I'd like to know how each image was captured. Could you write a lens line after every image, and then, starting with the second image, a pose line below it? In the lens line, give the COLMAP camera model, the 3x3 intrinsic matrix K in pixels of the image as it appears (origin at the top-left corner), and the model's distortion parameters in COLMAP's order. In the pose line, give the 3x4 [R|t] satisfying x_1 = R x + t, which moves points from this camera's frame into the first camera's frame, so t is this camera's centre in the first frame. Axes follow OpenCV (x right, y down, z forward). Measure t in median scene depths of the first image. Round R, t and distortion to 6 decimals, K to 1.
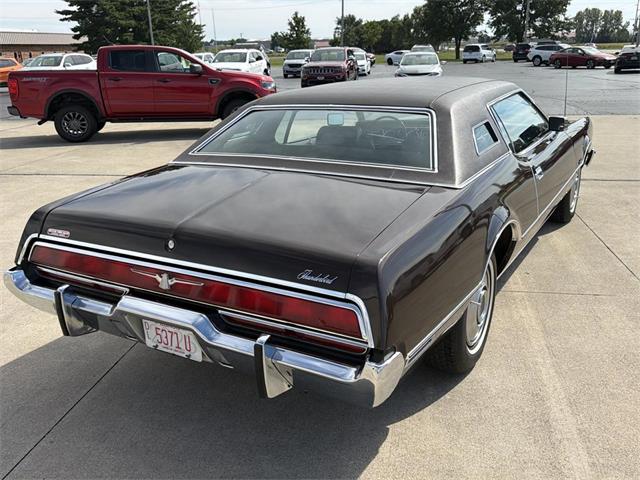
lens RADIAL K [[581.8, 0, 320.7], [0, 581.8, 236.2], [0, 0, 1]] dist [0.093543, -0.162162]
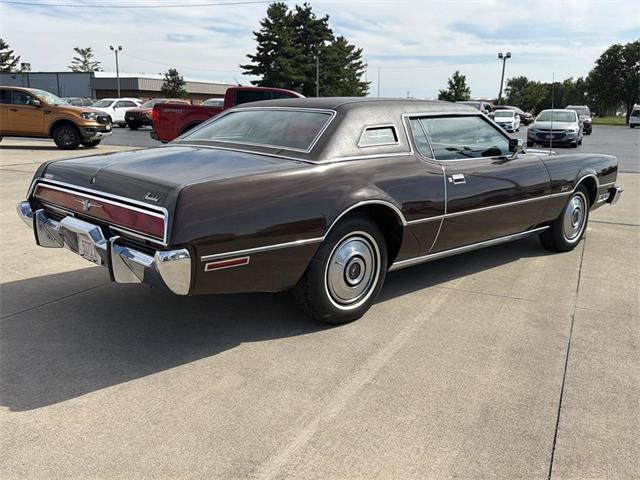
lens RADIAL K [[576.4, 0, 320.0], [0, 576.4, 240.0], [0, 0, 1]] dist [0.123256, -0.221867]
pose [[0.961165, 0.101608, -0.256588, 0.206452], [-0.122670, 0.990155, -0.067417, 0.059196], [0.247211, 0.096274, 0.964167, -0.069361]]
